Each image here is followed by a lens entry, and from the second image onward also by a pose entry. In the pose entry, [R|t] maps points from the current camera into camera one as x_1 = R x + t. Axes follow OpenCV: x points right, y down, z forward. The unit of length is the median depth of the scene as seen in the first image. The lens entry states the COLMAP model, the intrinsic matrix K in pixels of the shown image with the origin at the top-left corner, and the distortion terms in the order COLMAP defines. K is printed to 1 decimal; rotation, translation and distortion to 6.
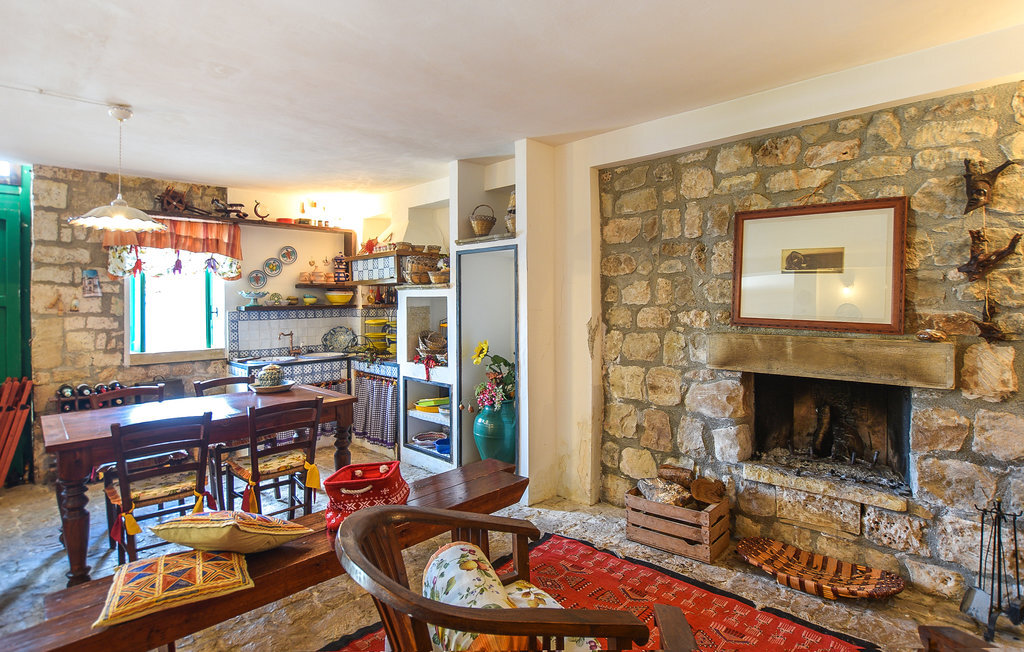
lens RADIAL K [[523.0, 0, 505.2], [0, 523.0, 297.8], [0, 0, 1]] dist [-0.010344, -0.002401]
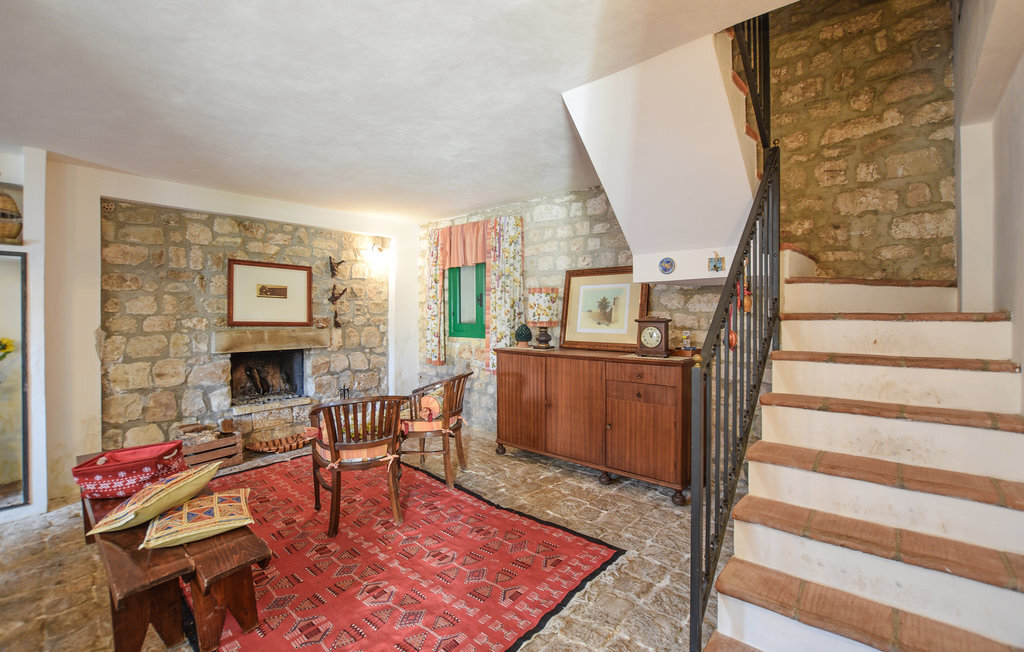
lens RADIAL K [[459.3, 0, 518.1], [0, 459.3, 313.8], [0, 0, 1]] dist [-0.029640, 0.001310]
pose [[-0.064972, 0.004797, 0.997876, -0.931919], [-0.000494, 0.999988, -0.004839, 0.017114], [-0.997887, -0.000808, -0.064969, 0.146111]]
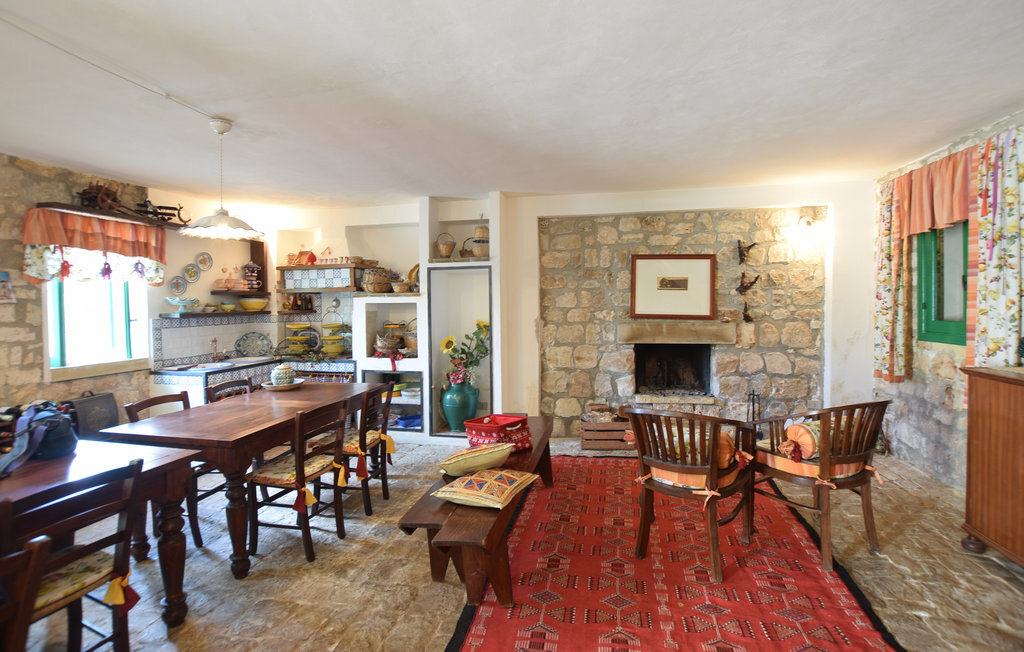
lens RADIAL K [[459.3, 0, 503.0], [0, 459.3, 314.3], [0, 0, 1]] dist [-0.029640, 0.001310]
pose [[0.842520, -0.013912, 0.538485, -0.668428], [0.003779, 0.999795, 0.019916, 0.005608], [-0.538652, -0.014745, 0.842400, -0.068060]]
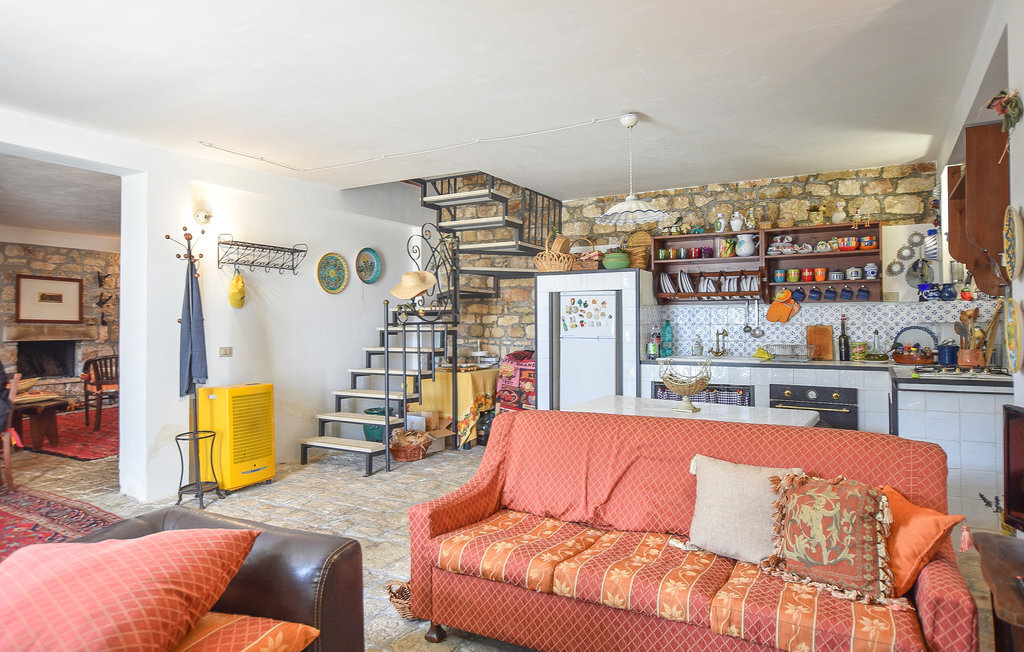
lens RADIAL K [[636.7, 0, 535.5], [0, 636.7, 314.9], [0, 0, 1]] dist [0.000274, -0.009215]
pose [[-0.268378, 0.020003, 0.963106, -2.547067], [0.002071, 0.999794, -0.020188, 0.070361], [-0.963311, -0.003423, -0.268365, -0.419341]]
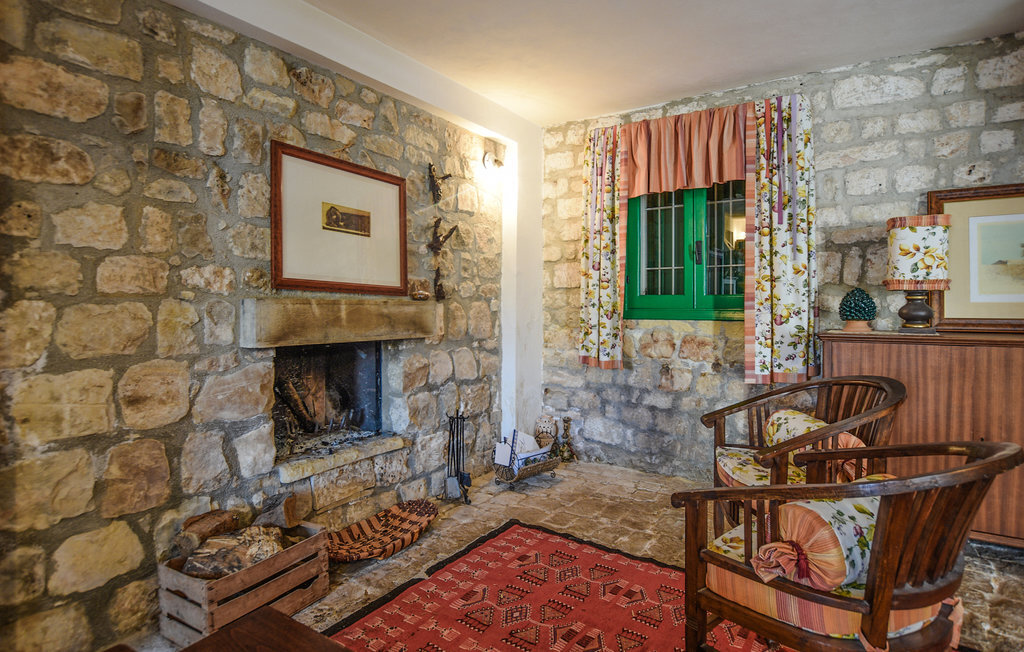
lens RADIAL K [[568.4, 0, 515.4], [0, 568.4, 311.7], [0, 0, 1]] dist [-0.004131, -0.004915]
pose [[-0.212286, 0.000474, 0.977207, -0.384578], [-0.002208, 0.999997, -0.000965, 0.075708], [-0.977205, -0.002363, -0.212284, 0.723011]]
